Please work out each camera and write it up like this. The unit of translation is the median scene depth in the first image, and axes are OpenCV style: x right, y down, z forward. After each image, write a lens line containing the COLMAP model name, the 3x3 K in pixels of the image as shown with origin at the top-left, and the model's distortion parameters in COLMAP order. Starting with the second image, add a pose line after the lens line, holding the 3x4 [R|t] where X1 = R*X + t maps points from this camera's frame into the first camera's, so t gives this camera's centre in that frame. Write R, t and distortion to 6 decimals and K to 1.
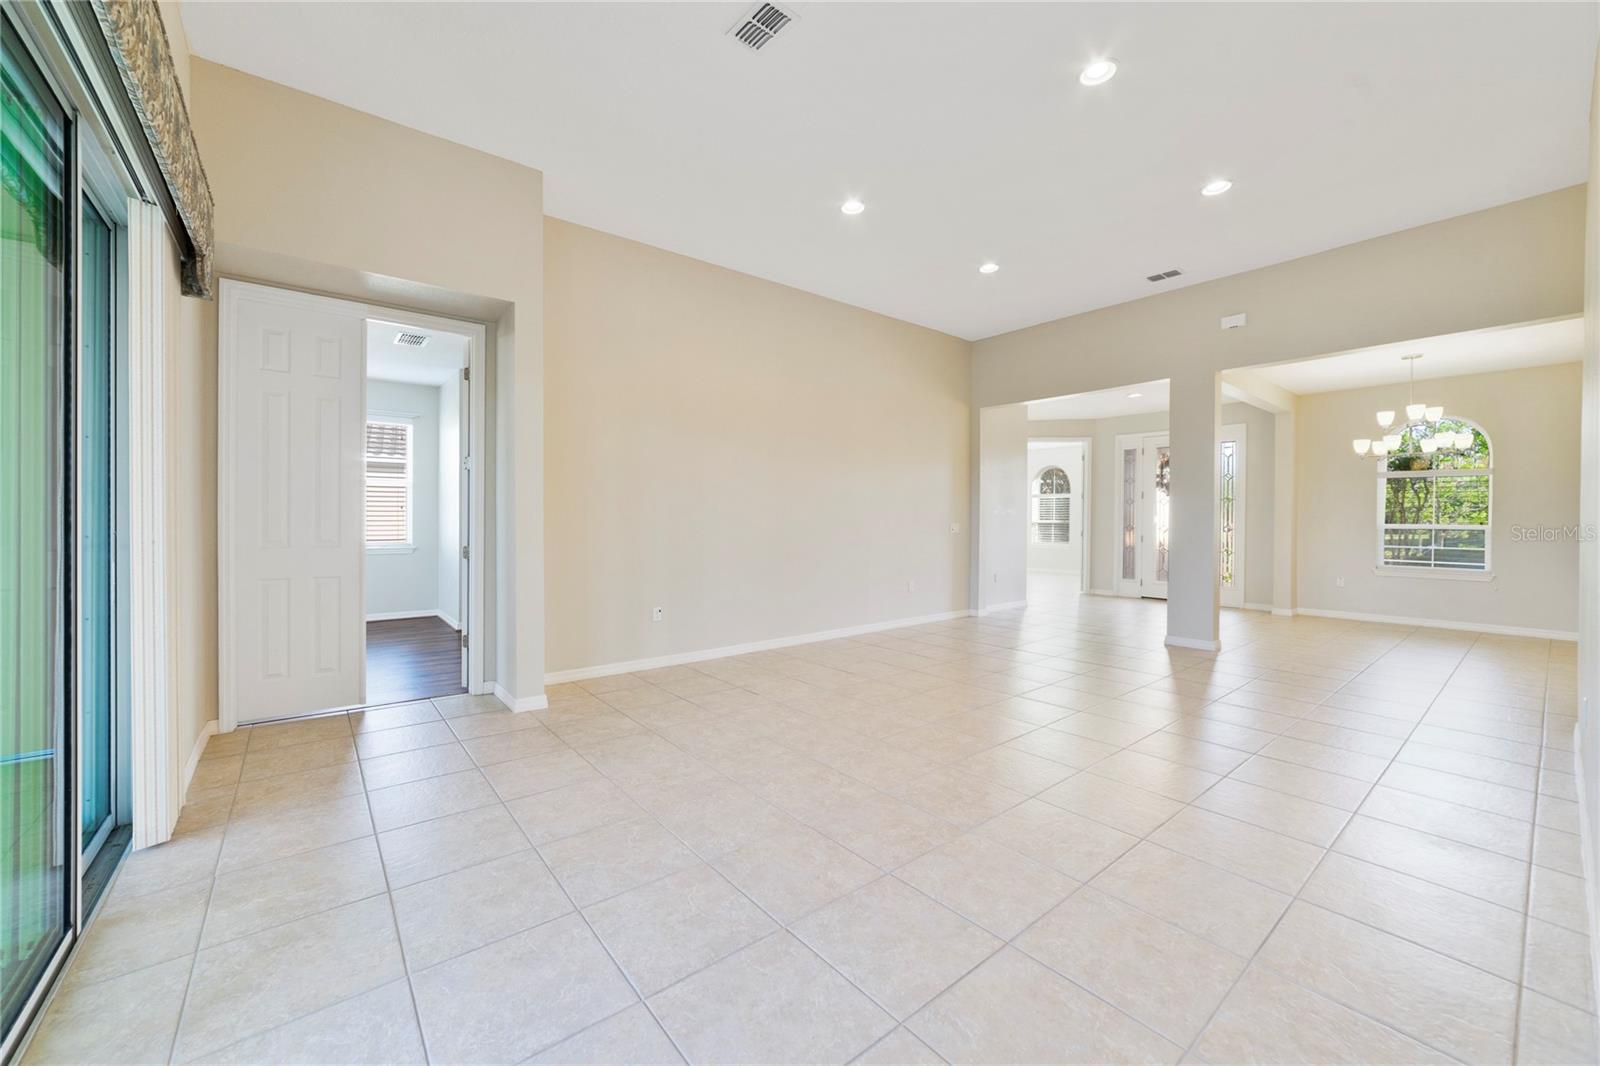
lens RADIAL K [[621.8, 0, 791.4], [0, 621.8, 515.8], [0, 0, 1]] dist [-0.007445, 0.002994]
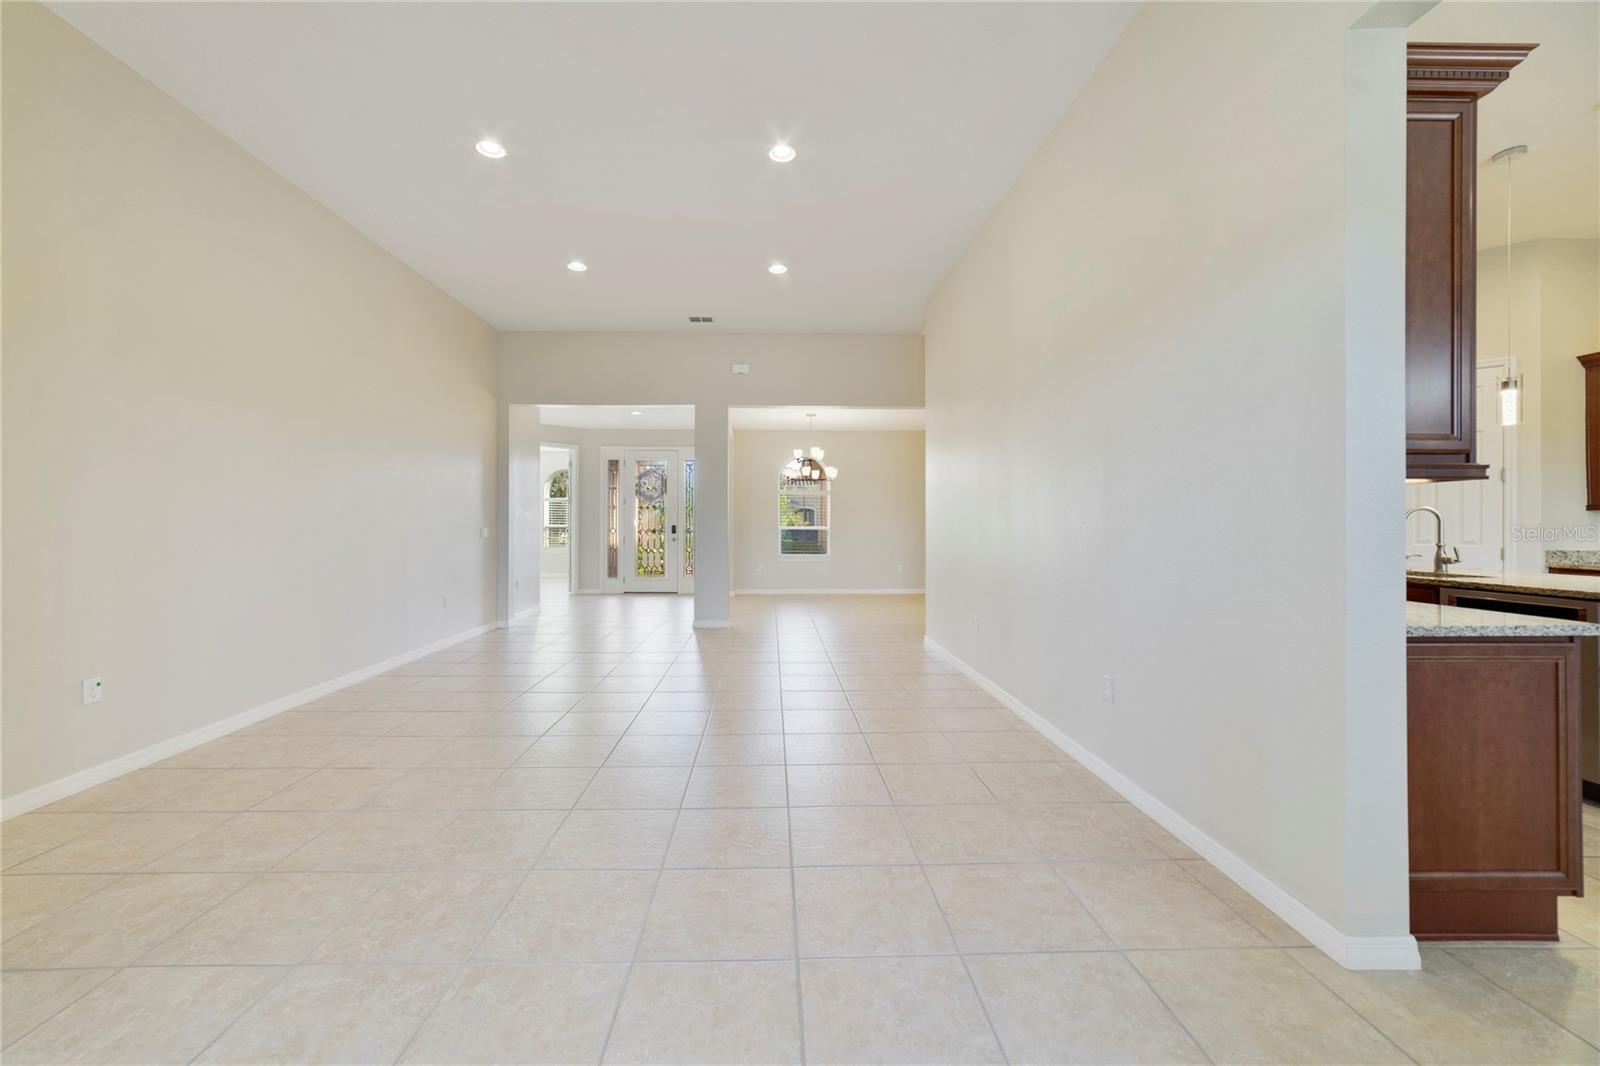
lens RADIAL K [[621.8, 0, 783.5], [0, 621.8, 506.1], [0, 0, 1]] dist [-0.007445, 0.002994]
pose [[0.598888, 0.023637, 0.800484, -0.227133], [-0.004095, 0.999642, -0.026454, 0.005151], [-0.800822, 0.012565, 0.598770, 0.134293]]
